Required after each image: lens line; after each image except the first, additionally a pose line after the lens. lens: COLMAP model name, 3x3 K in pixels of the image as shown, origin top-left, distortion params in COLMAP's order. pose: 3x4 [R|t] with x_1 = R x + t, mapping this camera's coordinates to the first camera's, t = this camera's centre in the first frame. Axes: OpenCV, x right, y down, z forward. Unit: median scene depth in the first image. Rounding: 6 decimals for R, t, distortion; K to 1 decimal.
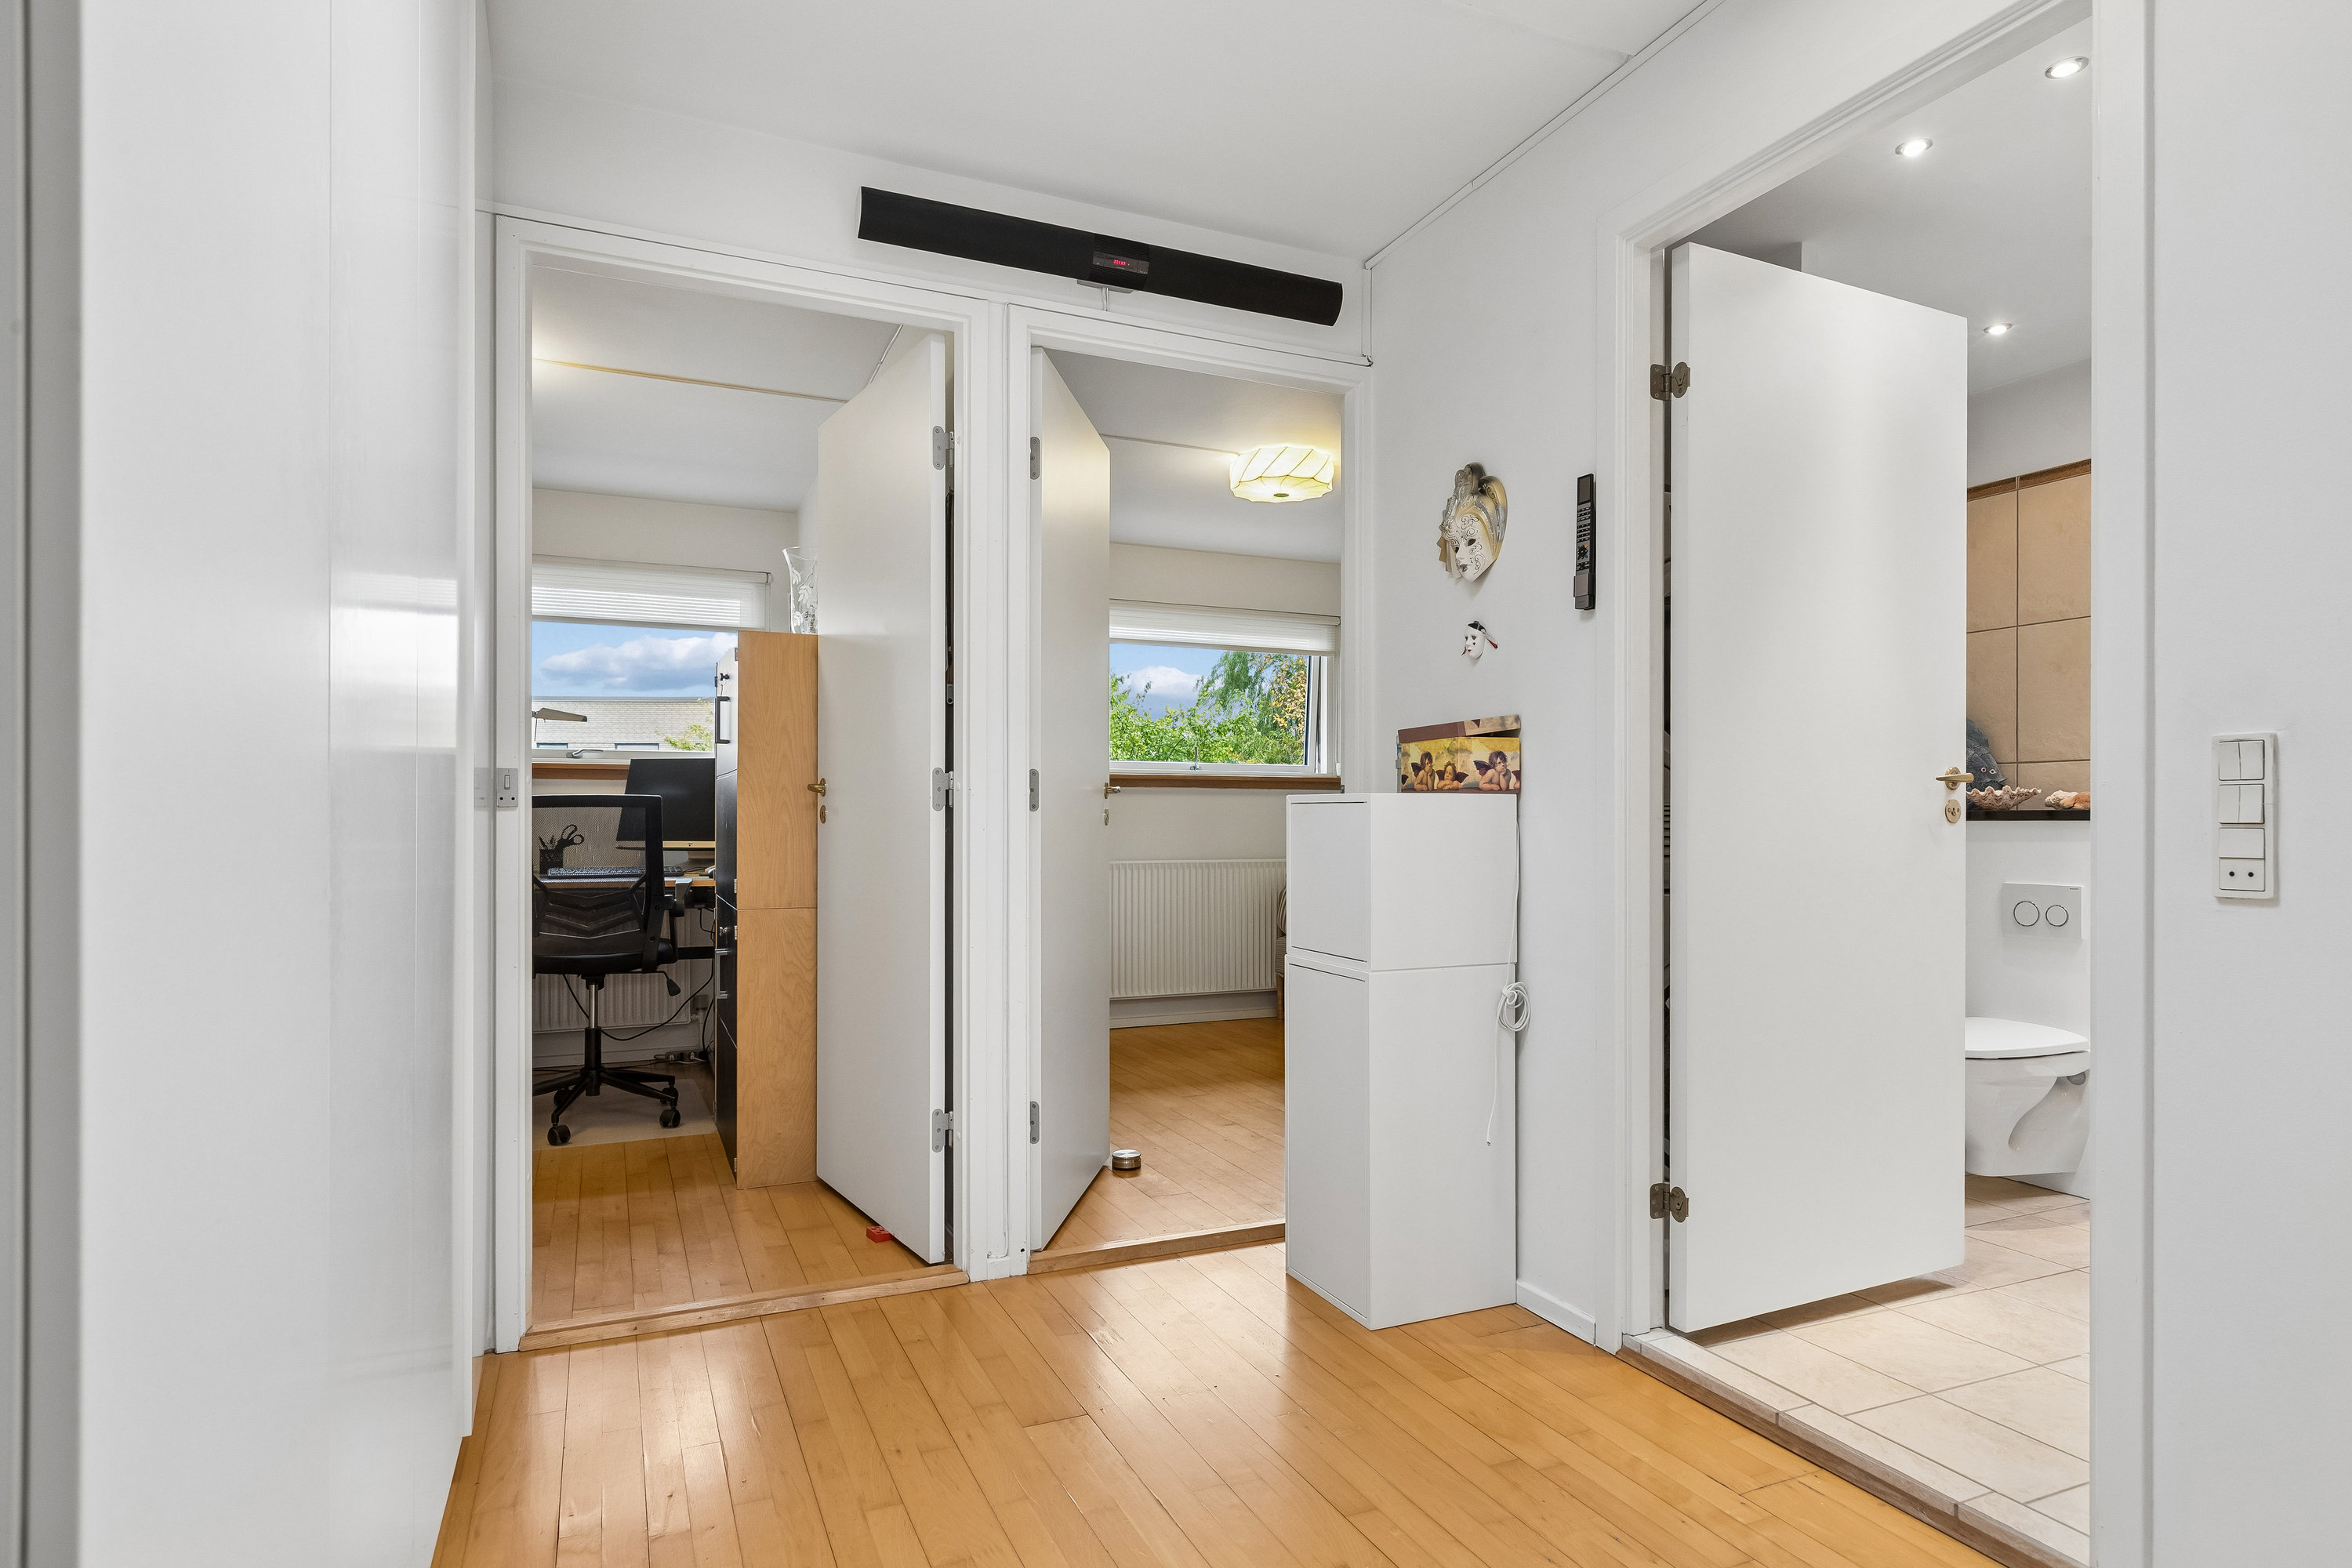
lens RADIAL K [[1264.1, 0, 1187.0], [0, 1264.1, 805.1], [0, 0, 1]] dist [0.000432, 0.002452]
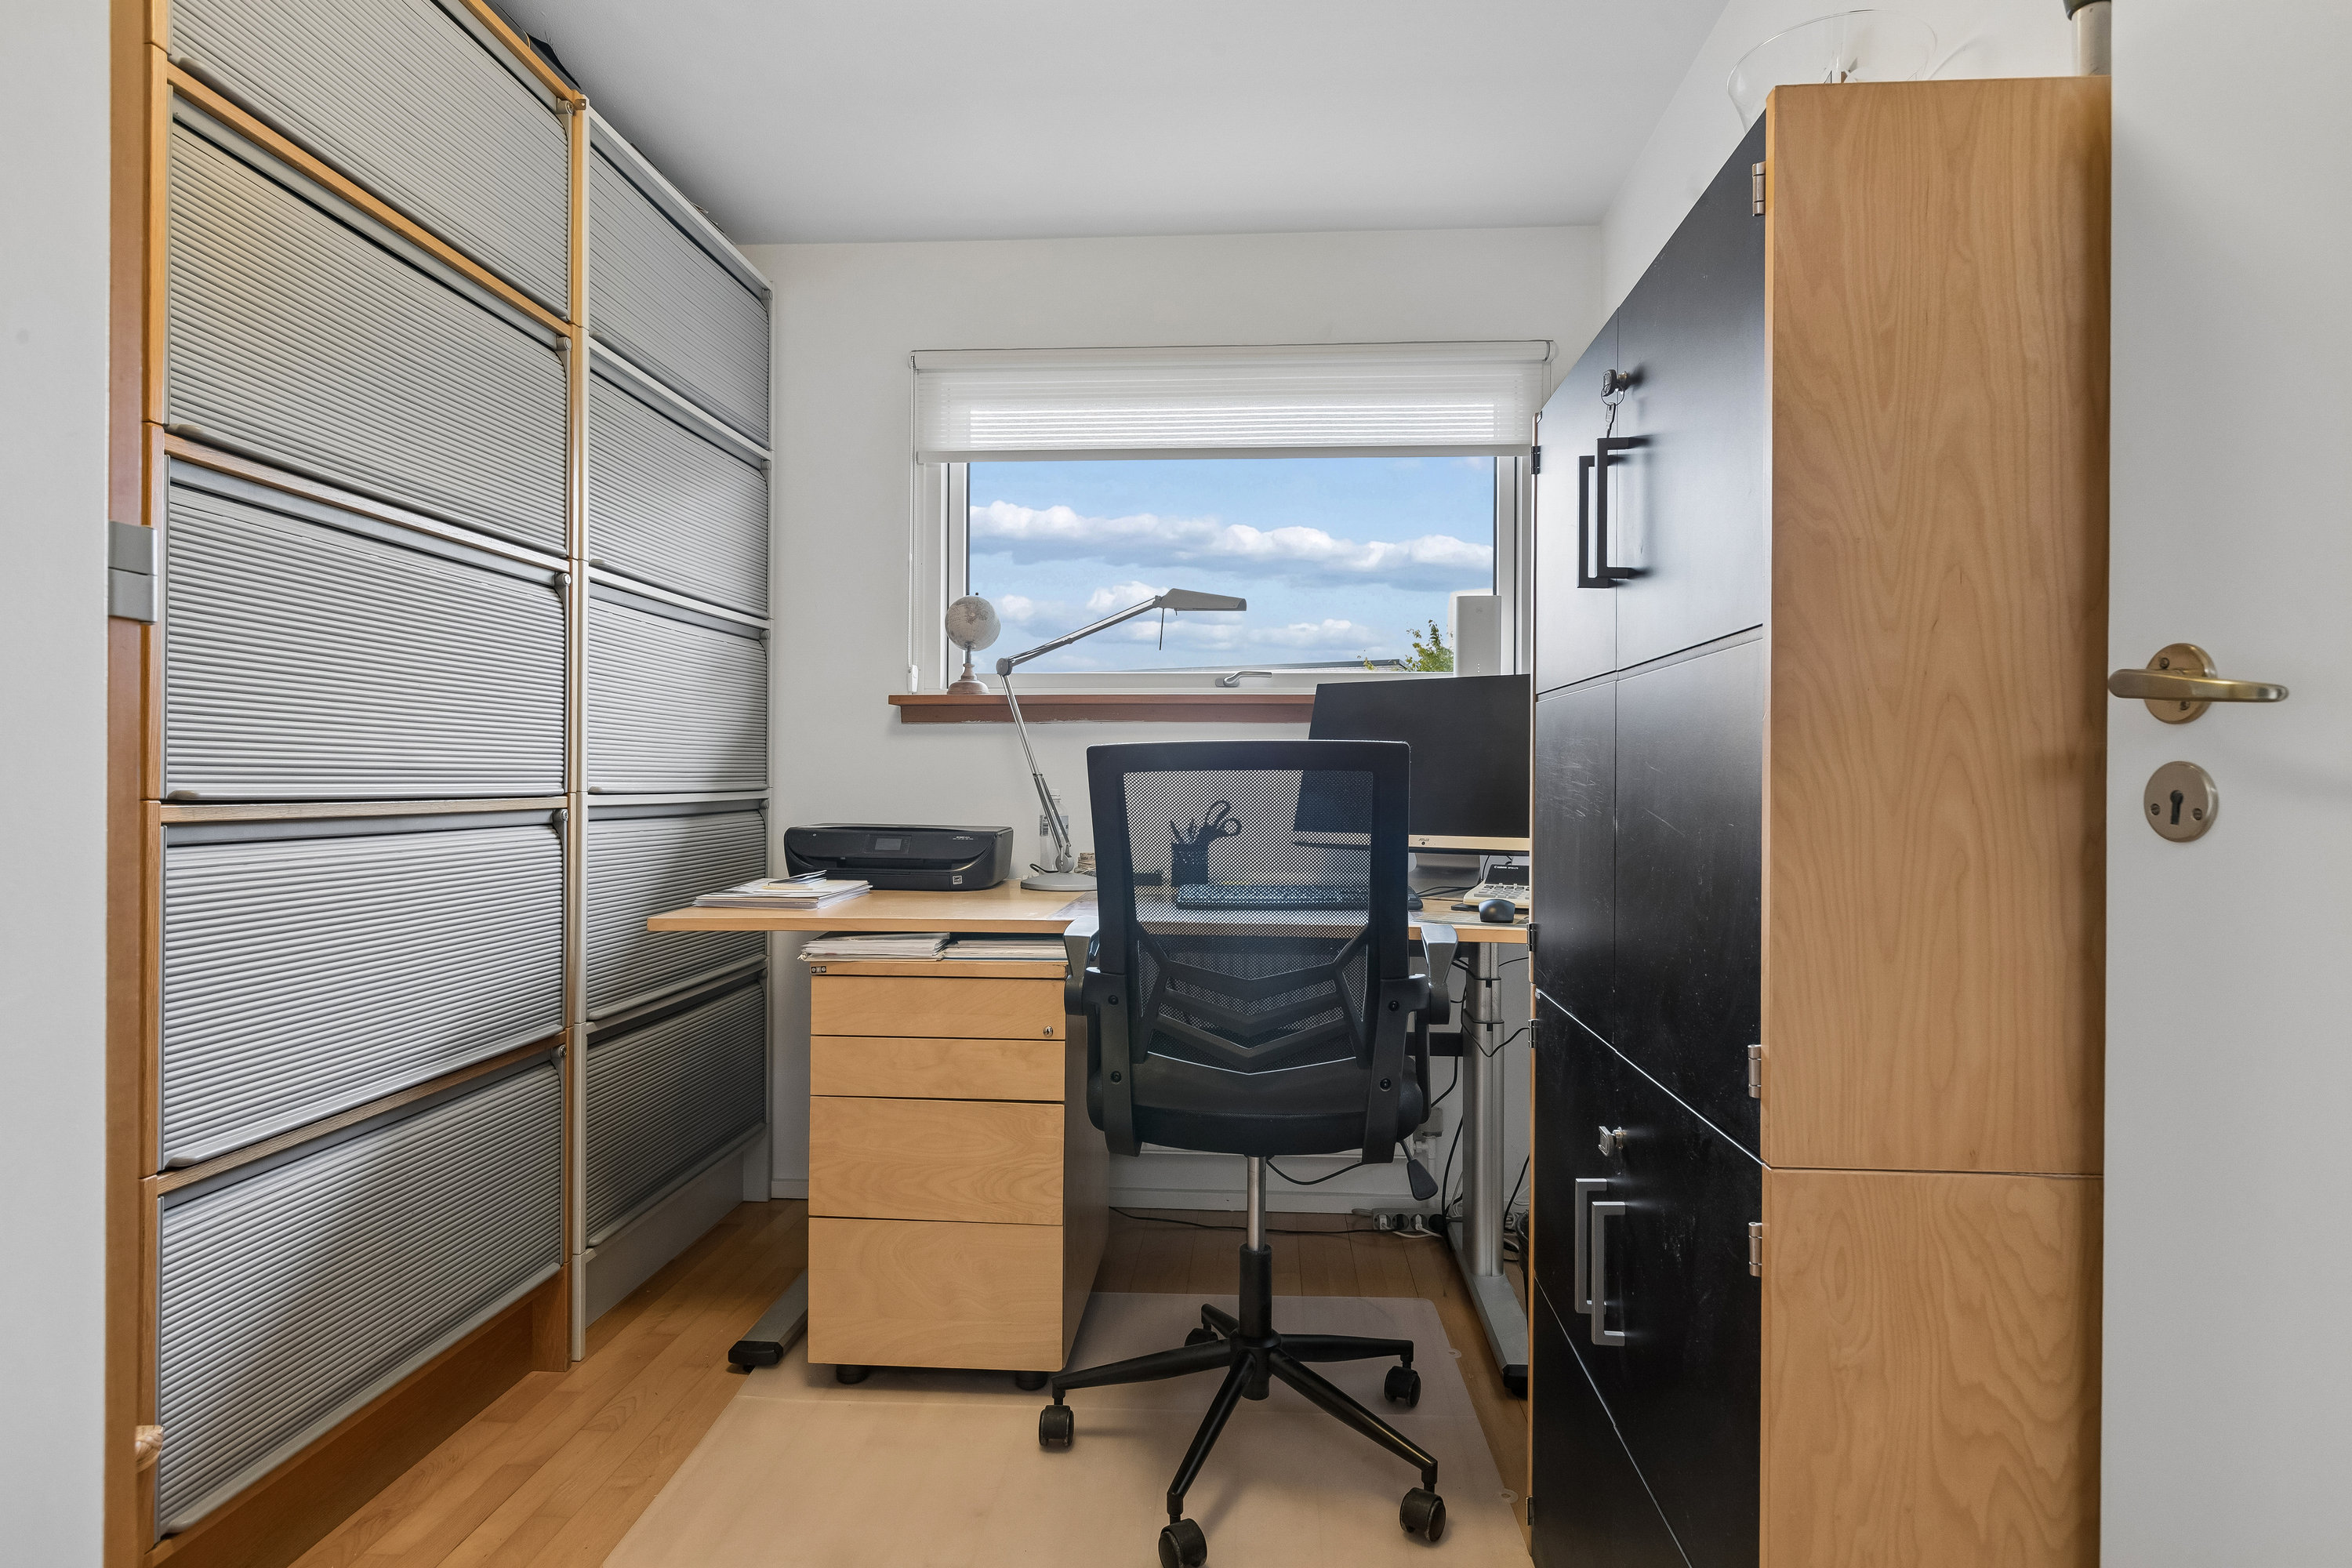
lens RADIAL K [[1264.1, 0, 1178.2], [0, 1264.1, 779.6], [0, 0, 1]] dist [0.000432, 0.002452]
pose [[0.878853, 0.005685, -0.477059, -0.269948], [-0.001568, 0.999958, 0.009027, 0.001041], [0.477090, -0.007185, 0.878825, 0.569693]]
